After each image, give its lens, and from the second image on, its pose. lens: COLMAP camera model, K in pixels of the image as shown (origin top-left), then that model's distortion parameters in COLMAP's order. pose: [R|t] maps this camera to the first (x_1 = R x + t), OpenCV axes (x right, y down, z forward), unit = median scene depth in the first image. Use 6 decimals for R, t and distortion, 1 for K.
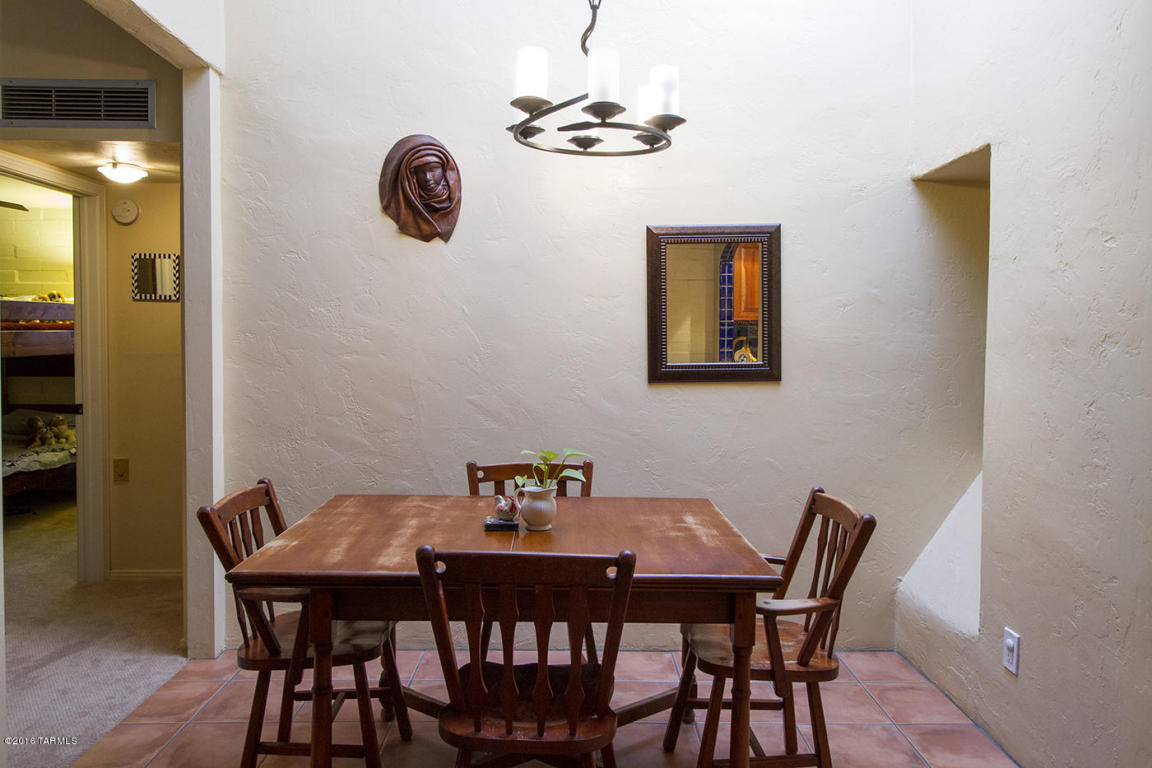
lens RADIAL K [[837.4, 0, 583.9], [0, 837.4, 351.4], [0, 0, 1]] dist [0.017153, -0.012486]
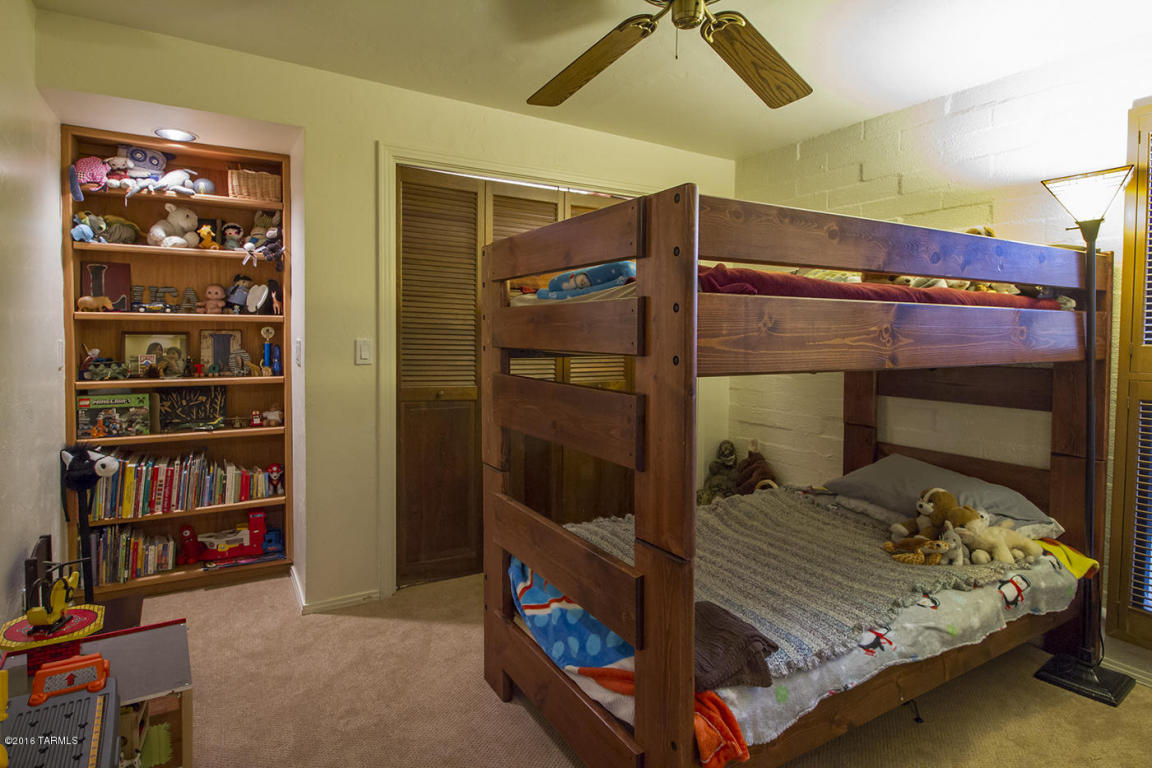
lens RADIAL K [[626.9, 0, 576.9], [0, 626.9, 383.8], [0, 0, 1]] dist [0.000006, 0.000159]
pose [[0.496965, 0.052729, -0.866167, -0.472567], [-0.020954, 0.998590, 0.048768, 0.002099], [0.867517, -0.006086, 0.497370, 0.691182]]
